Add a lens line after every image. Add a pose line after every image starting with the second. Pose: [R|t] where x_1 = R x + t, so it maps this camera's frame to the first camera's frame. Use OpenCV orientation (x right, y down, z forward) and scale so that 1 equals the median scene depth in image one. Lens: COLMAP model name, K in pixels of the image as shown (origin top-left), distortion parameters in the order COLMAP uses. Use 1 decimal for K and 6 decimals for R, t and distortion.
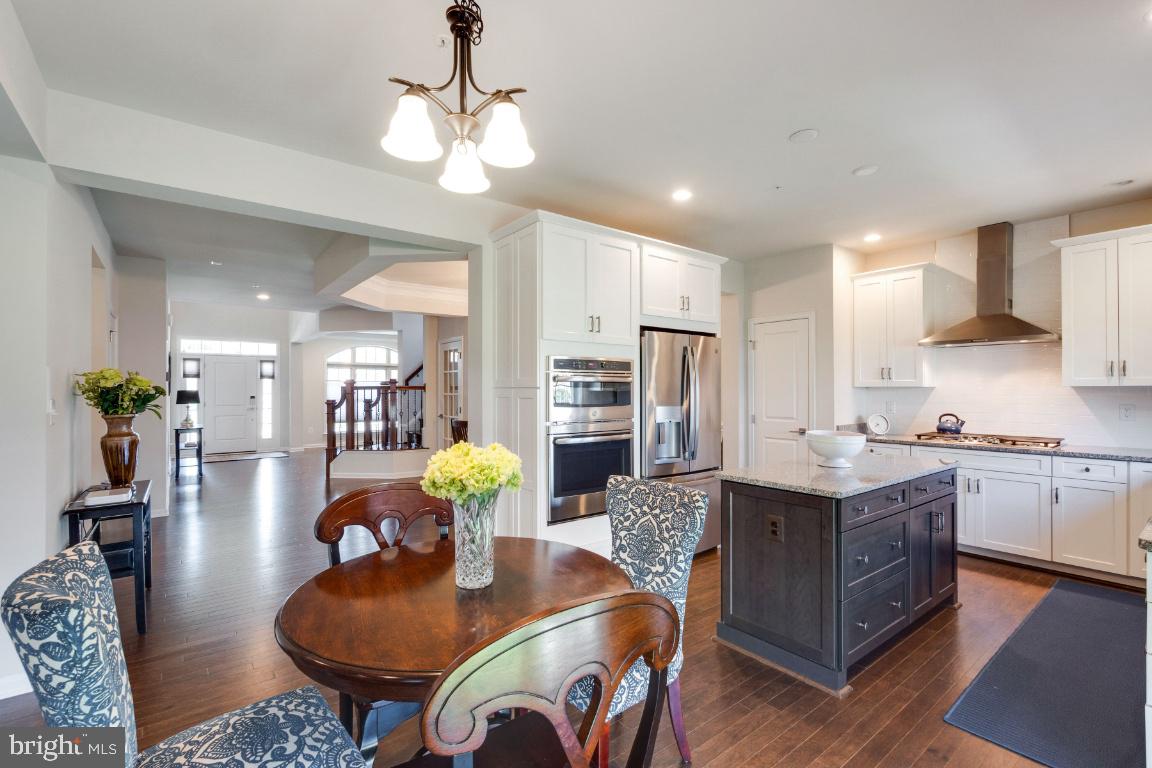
lens RADIAL K [[511.6, 0, 577.8], [0, 511.6, 386.8], [0, 0, 1]] dist [-0.001083, -0.000157]
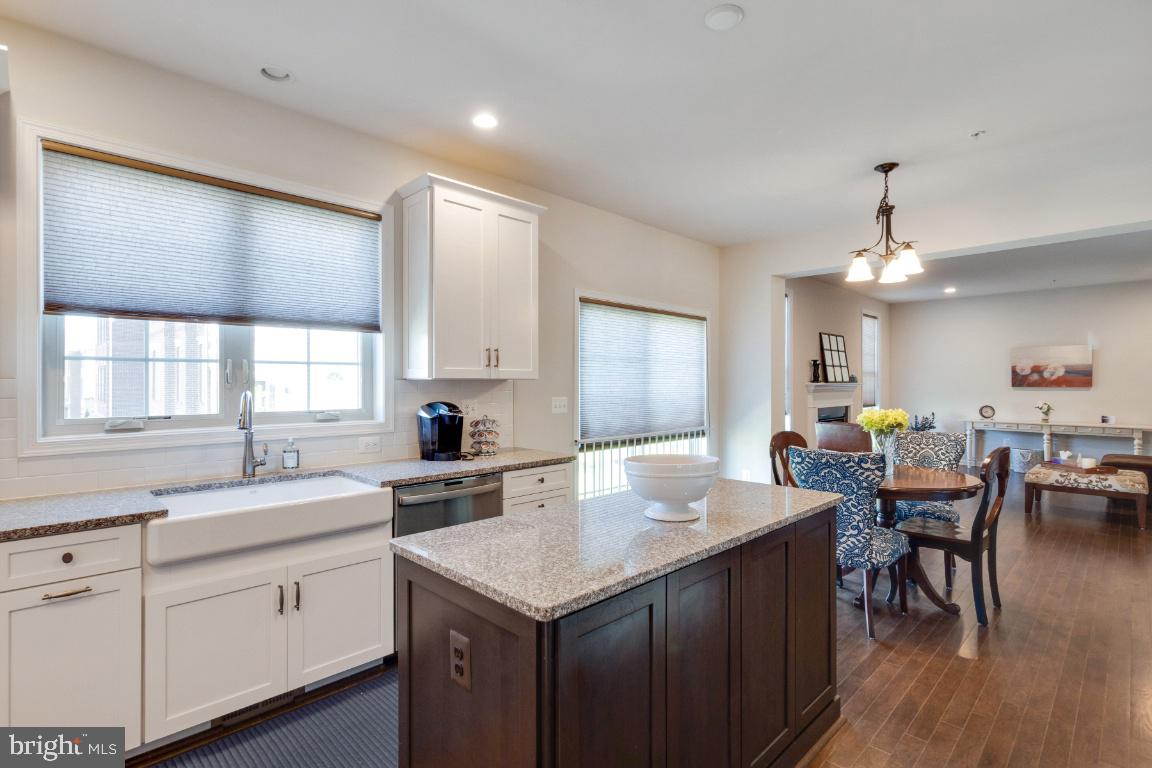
lens RADIAL K [[549.2, 0, 576.0], [0, 549.2, 384.0], [0, 0, 1]] dist [0.004061, 0.000390]
pose [[-0.993860, 0.001919, -0.110630, 0.467066], [0.002378, 0.999989, -0.004012, 0.007492], [0.110621, -0.004250, -0.993854, 1.100030]]
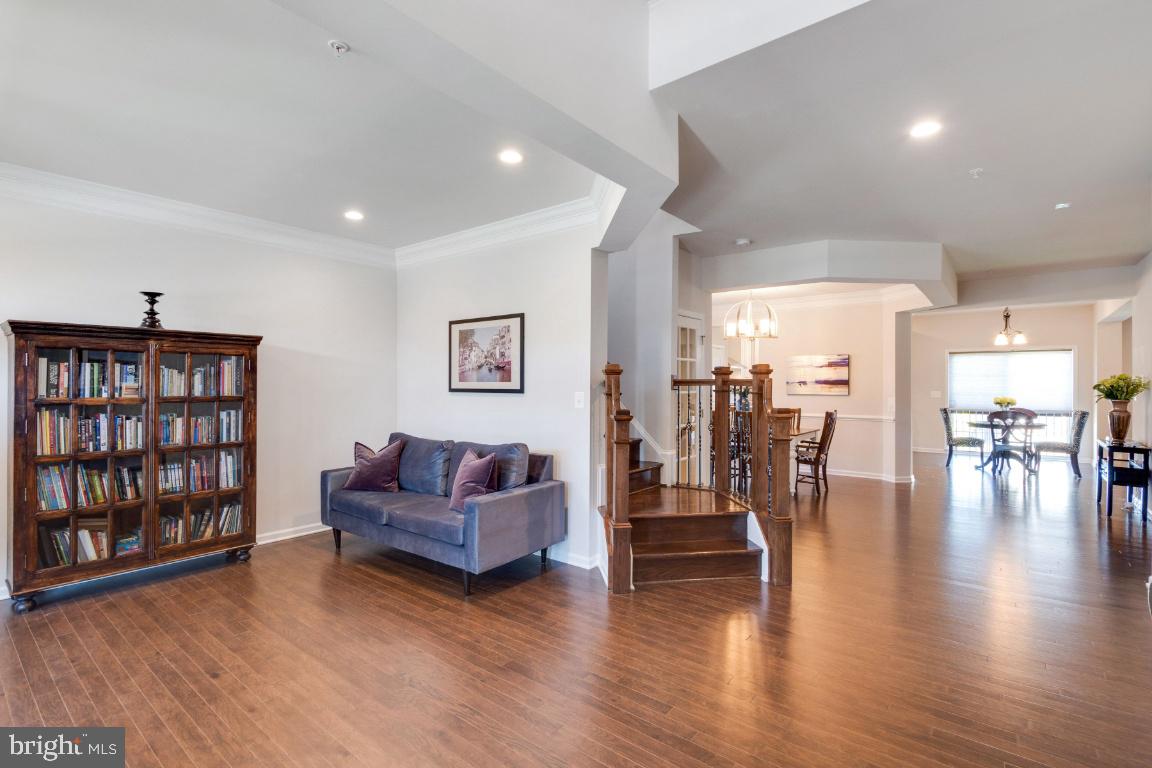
lens RADIAL K [[520.3, 0, 580.9], [0, 520.3, 388.4], [0, 0, 1]] dist [-0.001881, -0.000112]
pose [[-0.213666, -0.002944, 0.976902, -1.590163], [-0.004093, 0.999989, 0.002118, 0.014821], [-0.976898, -0.003545, -0.213676, 2.266771]]
